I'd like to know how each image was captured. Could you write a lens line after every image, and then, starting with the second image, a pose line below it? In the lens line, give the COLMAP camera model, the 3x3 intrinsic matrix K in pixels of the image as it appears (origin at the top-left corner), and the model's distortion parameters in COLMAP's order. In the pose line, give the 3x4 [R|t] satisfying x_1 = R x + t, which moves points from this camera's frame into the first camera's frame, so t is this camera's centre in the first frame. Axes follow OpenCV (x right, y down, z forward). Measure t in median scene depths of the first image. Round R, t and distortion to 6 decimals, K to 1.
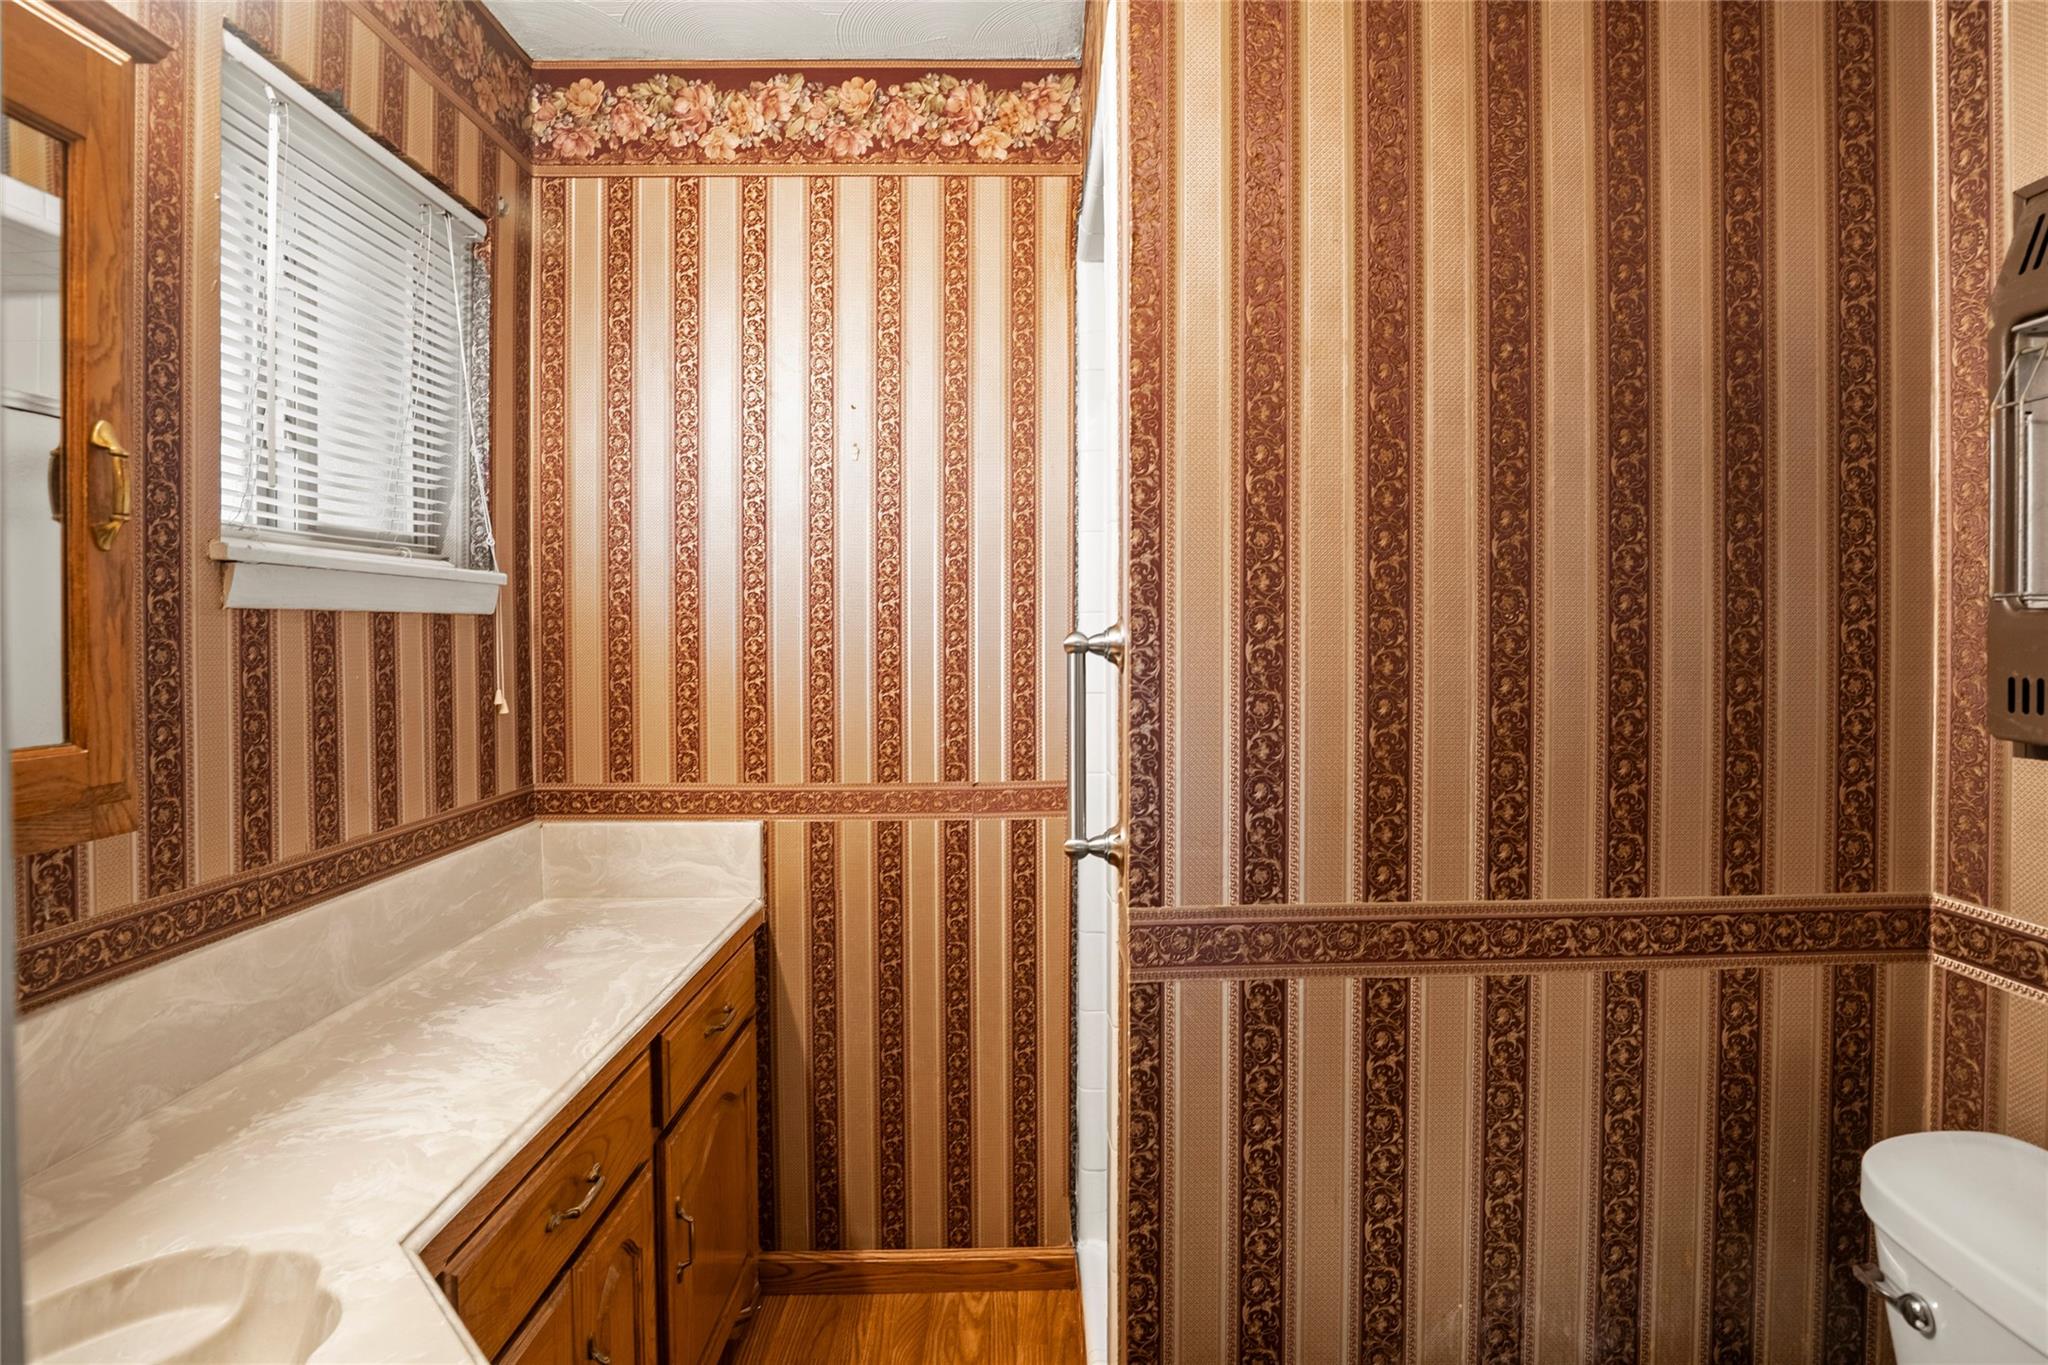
lens RADIAL K [[956.1, 0, 1075.6], [0, 956.1, 648.6], [0, 0, 1]] dist [-0.033179, 0.005487]
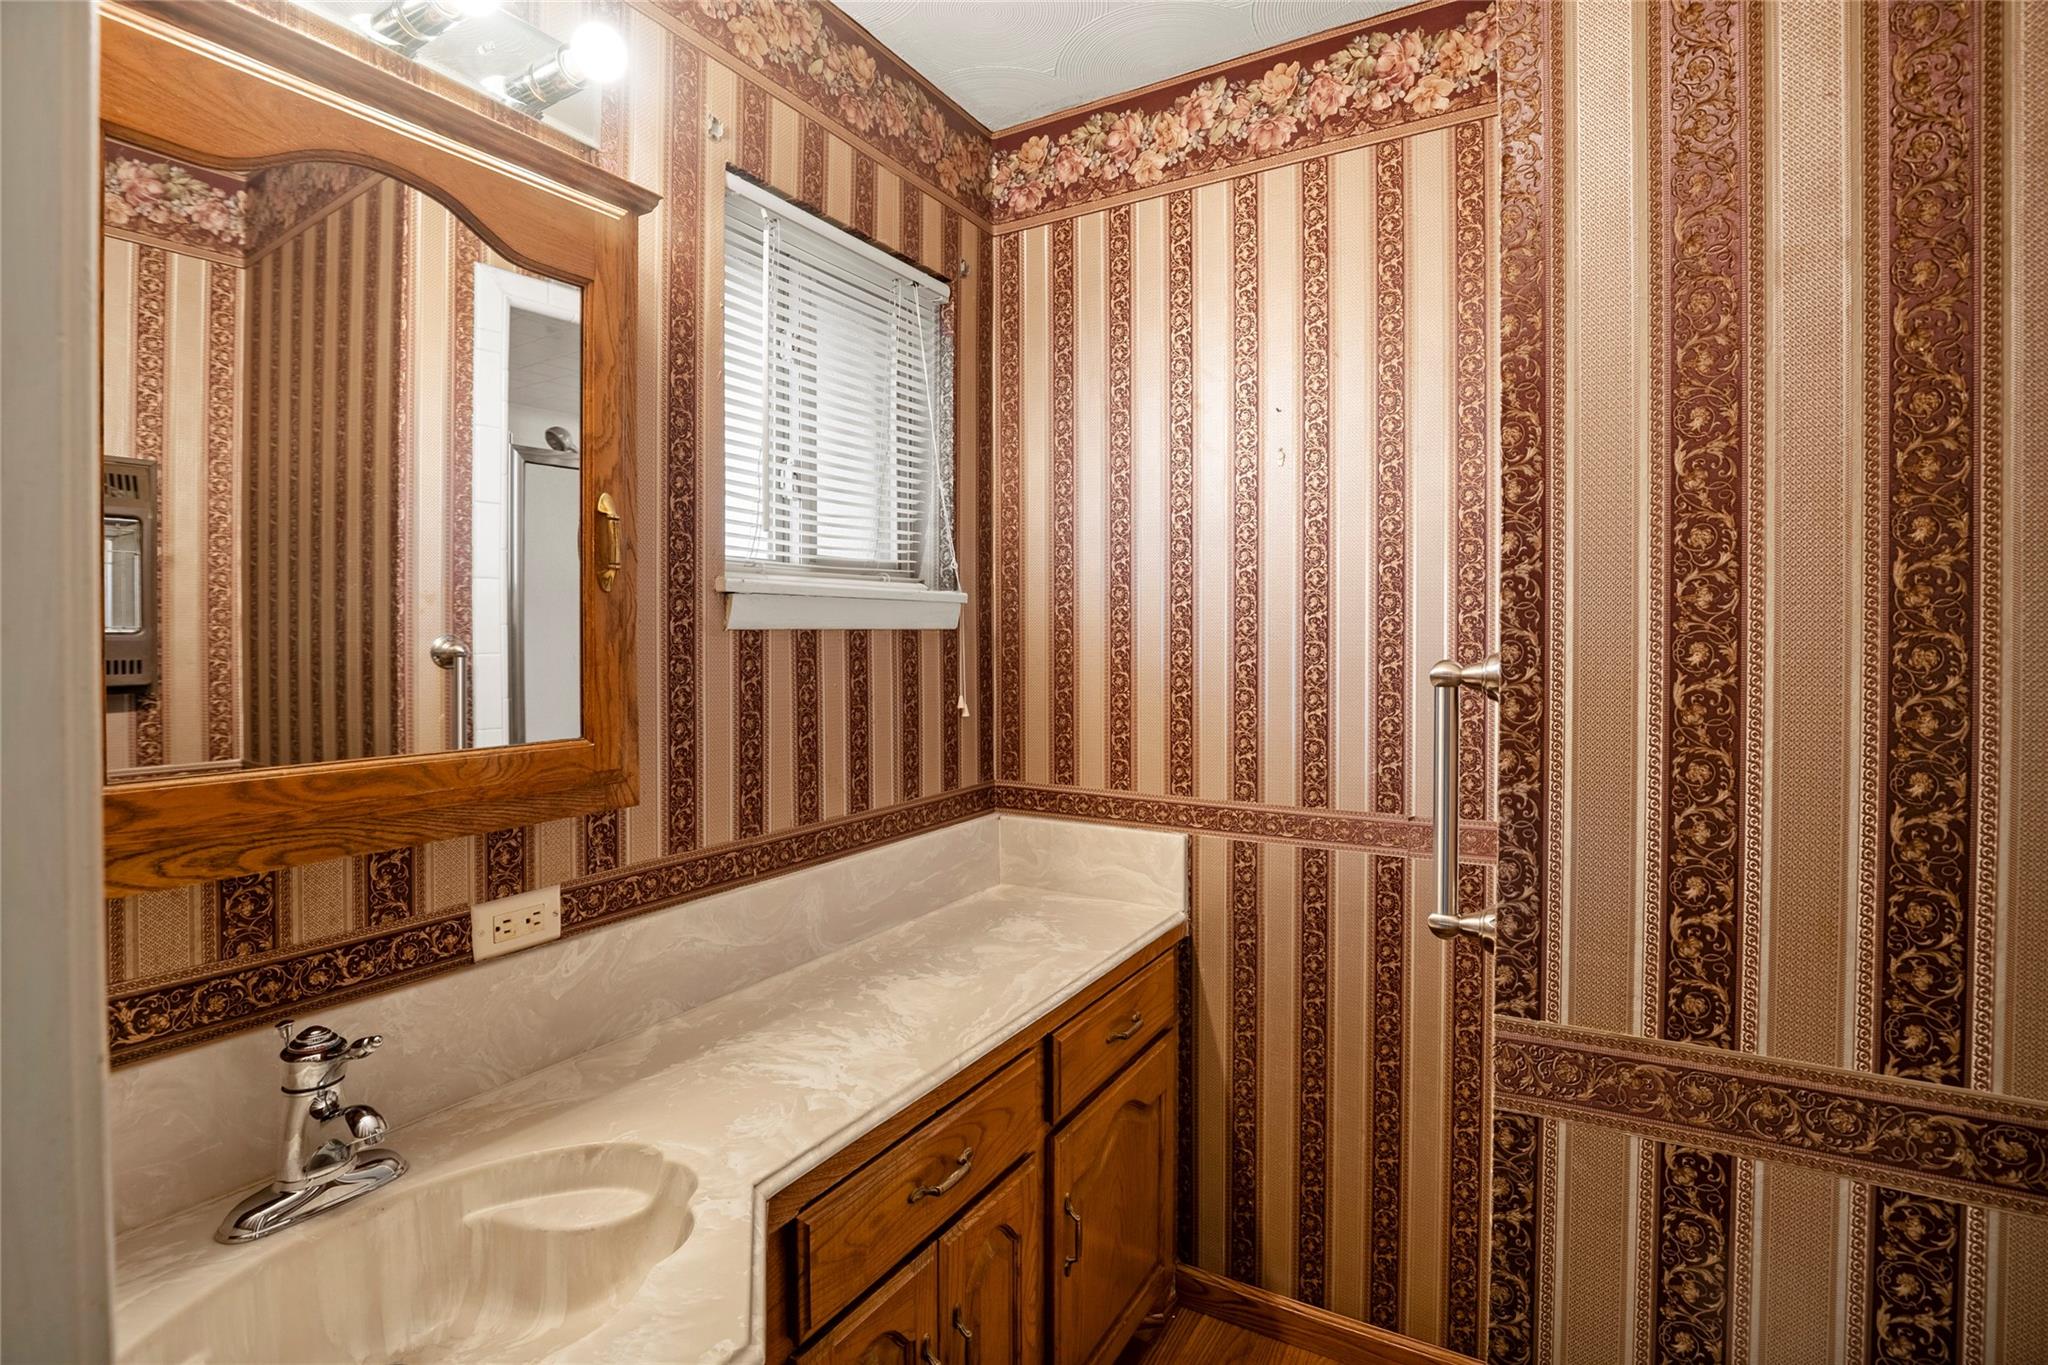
lens RADIAL K [[956.1, 0, 1066.2], [0, 956.1, 648.1], [0, 0, 1]] dist [-0.033179, 0.005487]
pose [[0.854462, 0.010522, -0.519408, 0.138425], [-0.011825, 0.999930, 0.000804, -0.023743], [0.519380, 0.005455, 0.854526, 0.129487]]
